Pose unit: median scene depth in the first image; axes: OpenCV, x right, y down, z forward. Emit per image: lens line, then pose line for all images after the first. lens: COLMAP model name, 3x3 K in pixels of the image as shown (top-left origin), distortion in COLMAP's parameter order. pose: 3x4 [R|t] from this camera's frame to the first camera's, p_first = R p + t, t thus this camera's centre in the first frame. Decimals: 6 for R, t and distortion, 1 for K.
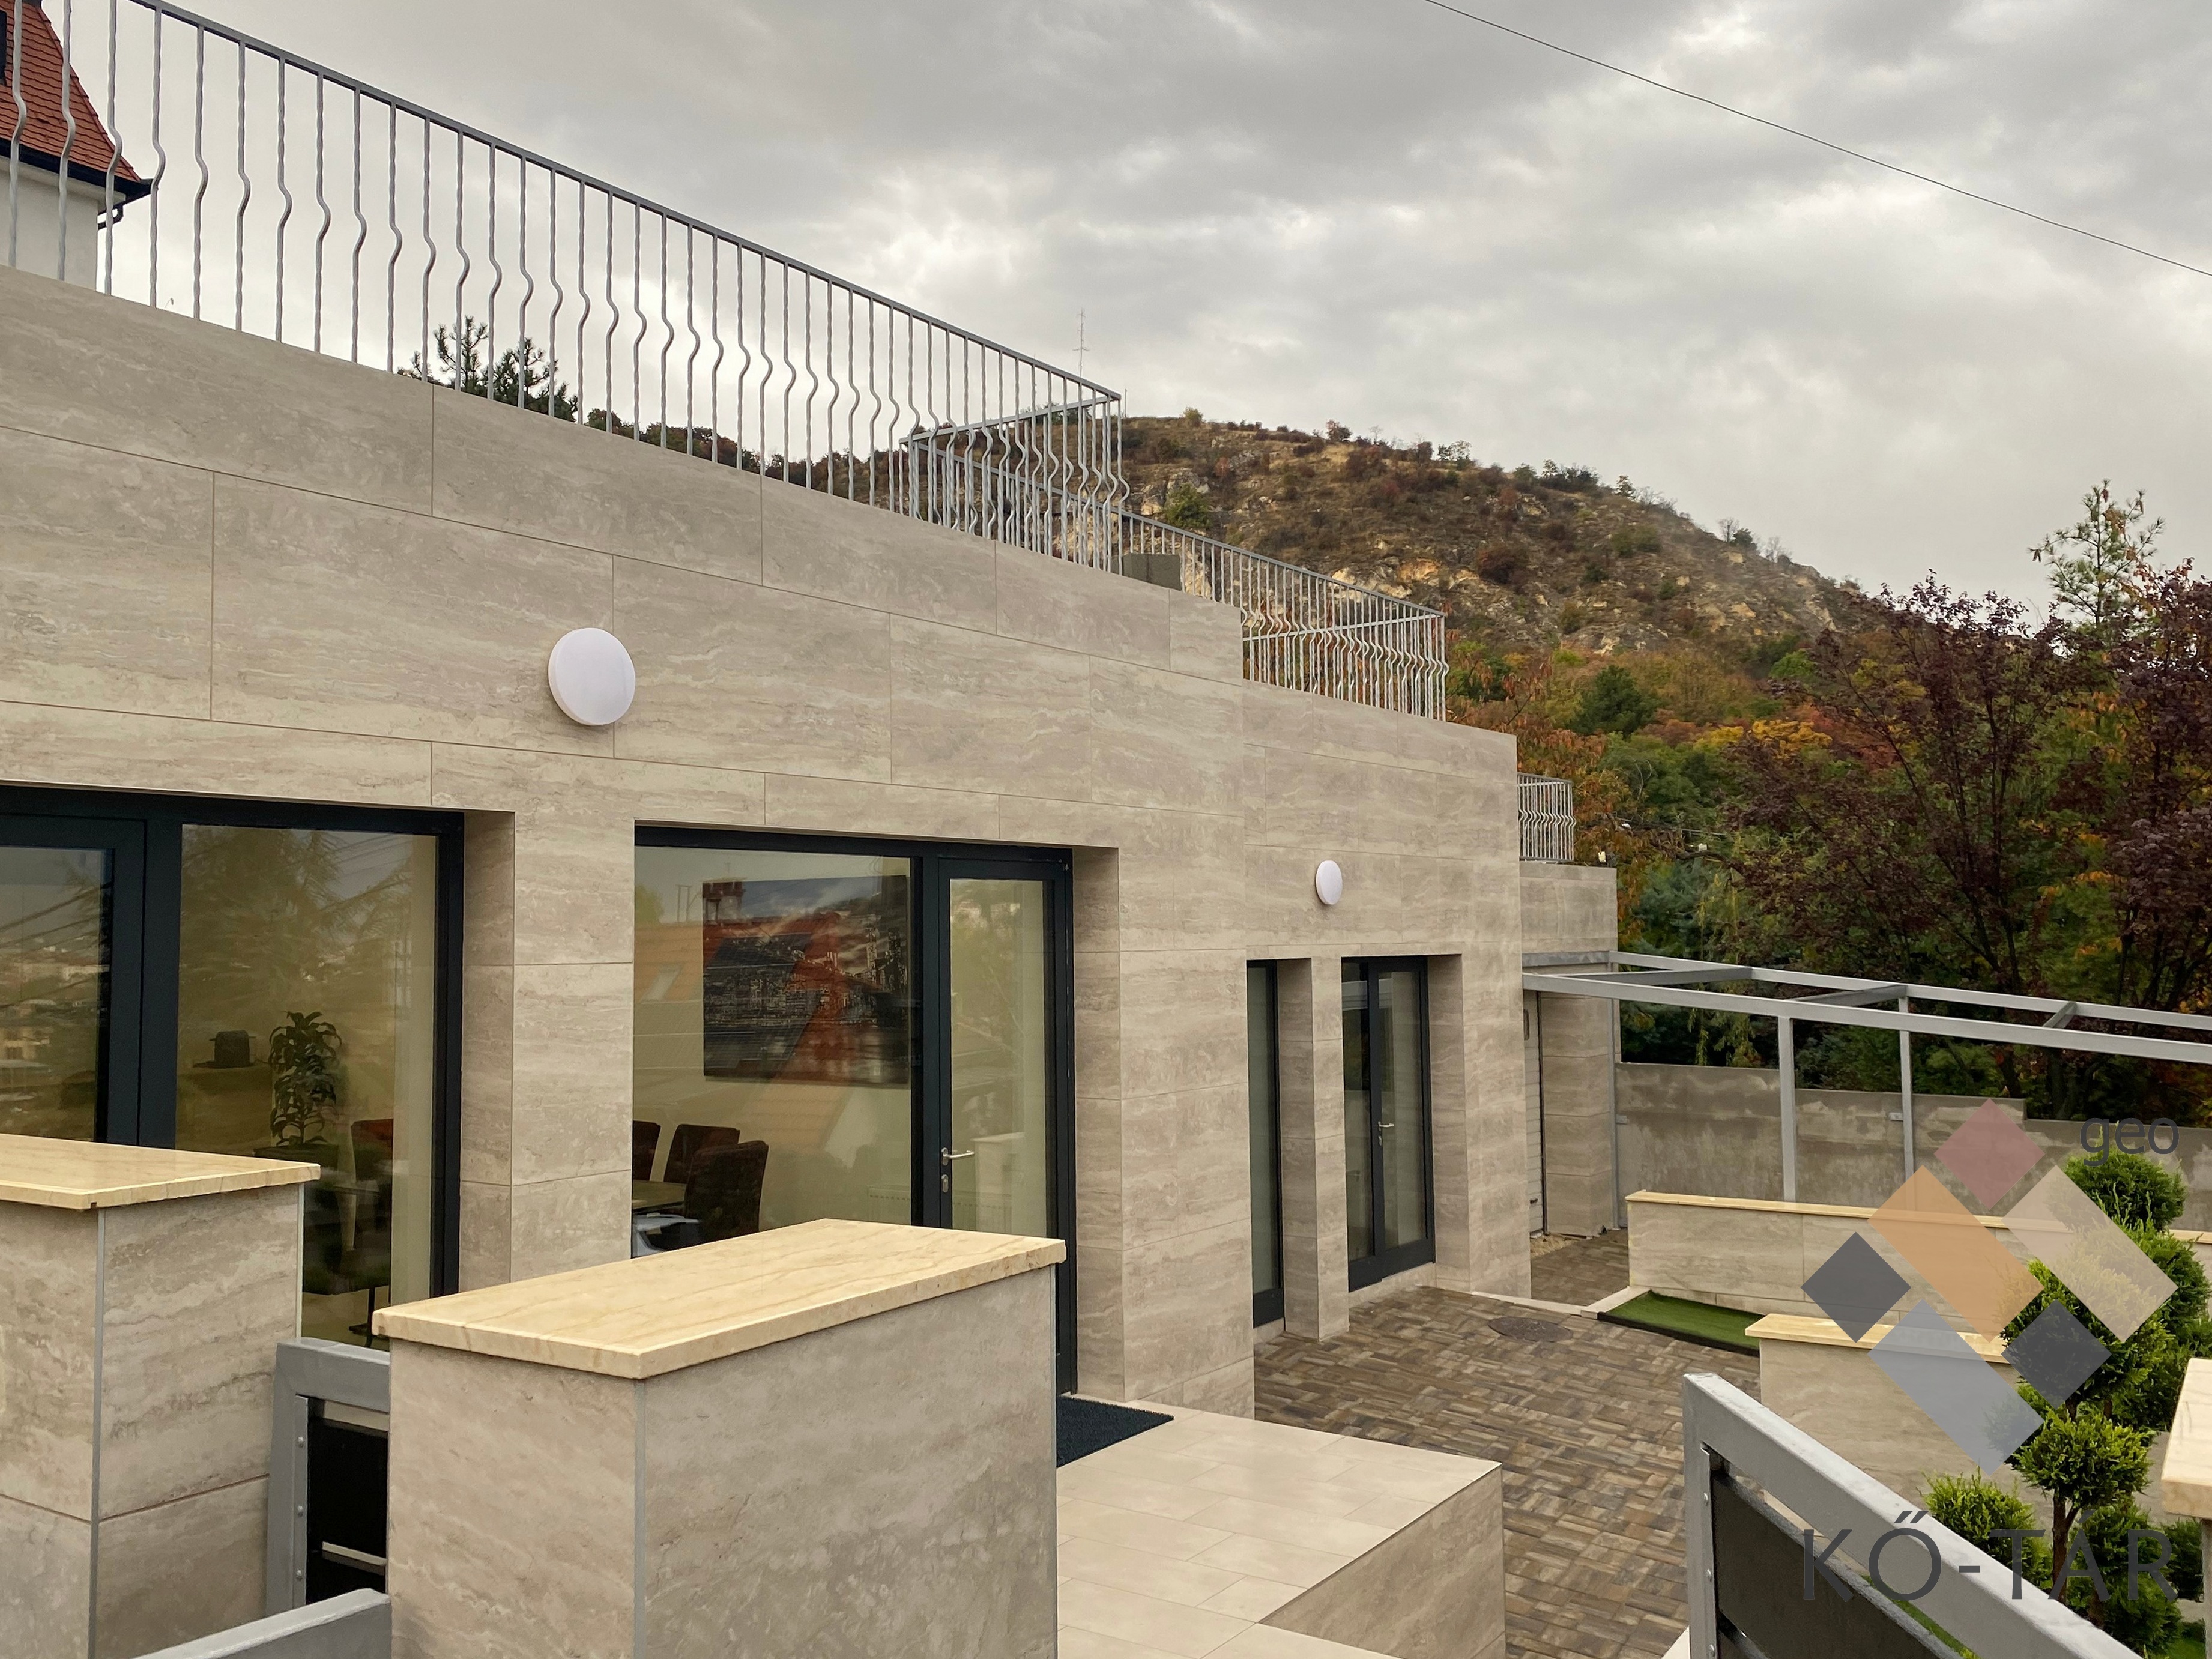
lens RADIAL K [[1660.8, 0, 1103.9], [0, 1660.8, 829.9], [0, 0, 1]] dist [0.006303, 0.000232]
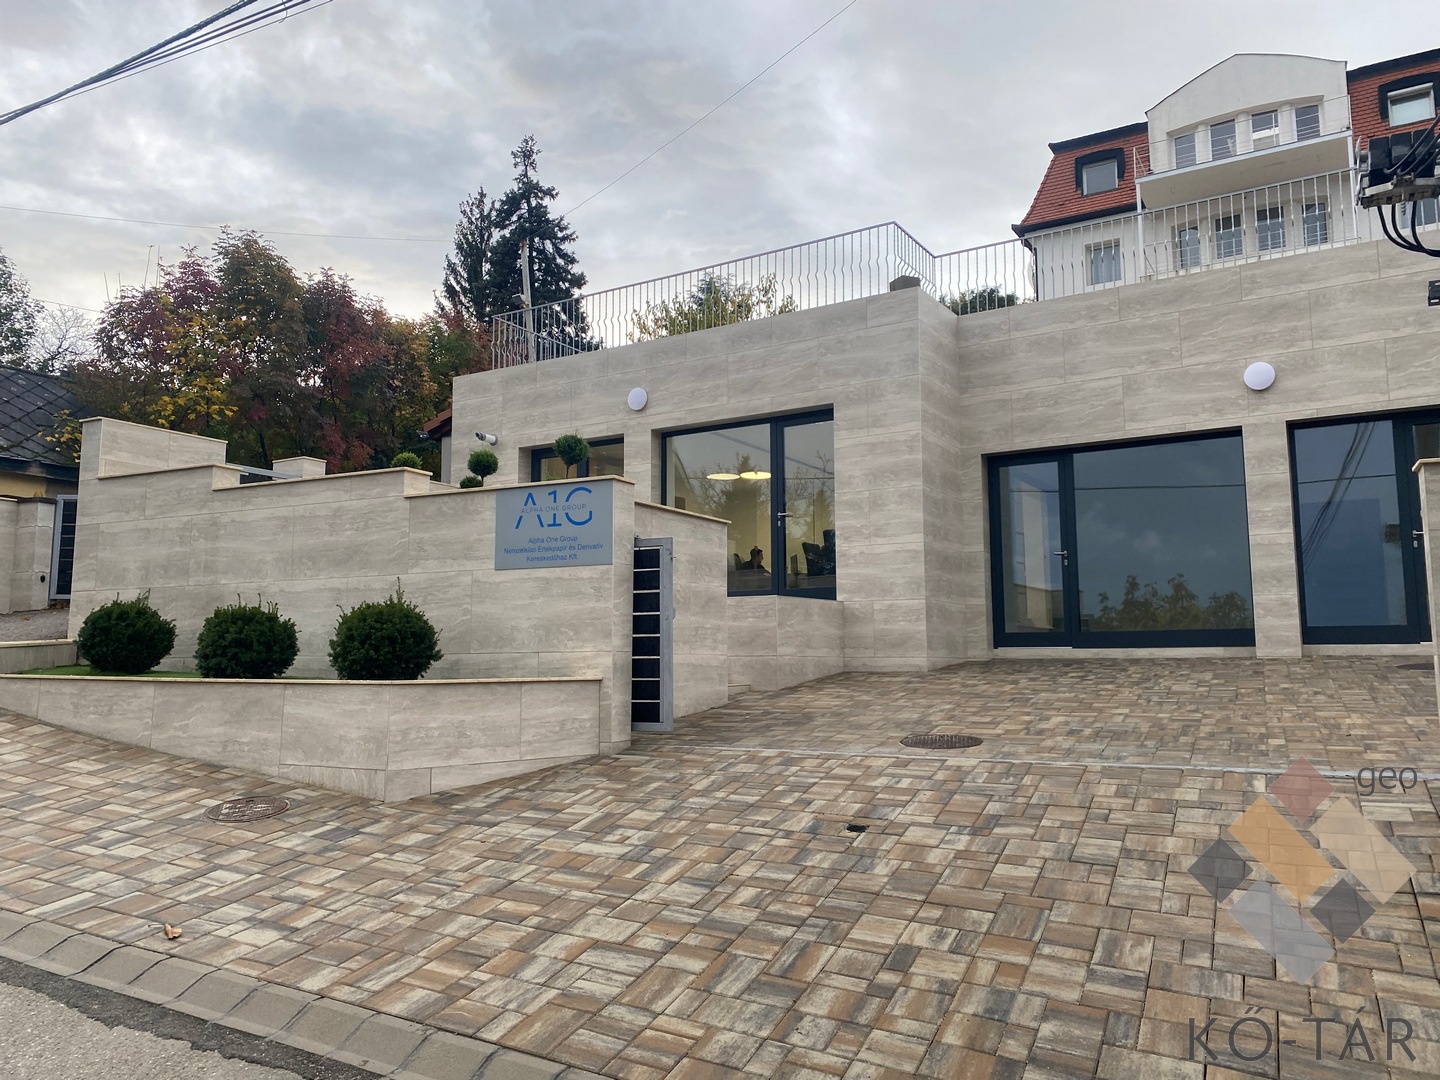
lens RADIAL K [[1081.2, 0, 718.3], [0, 1081.2, 542.1], [0, 0, 1]] dist [0.006303, 0.000232]
pose [[0.079054, -0.106506, -0.991164, 1.666786], [0.066387, 0.992631, -0.101369, 0.391075], [0.994657, -0.057787, 0.085542, 0.623066]]
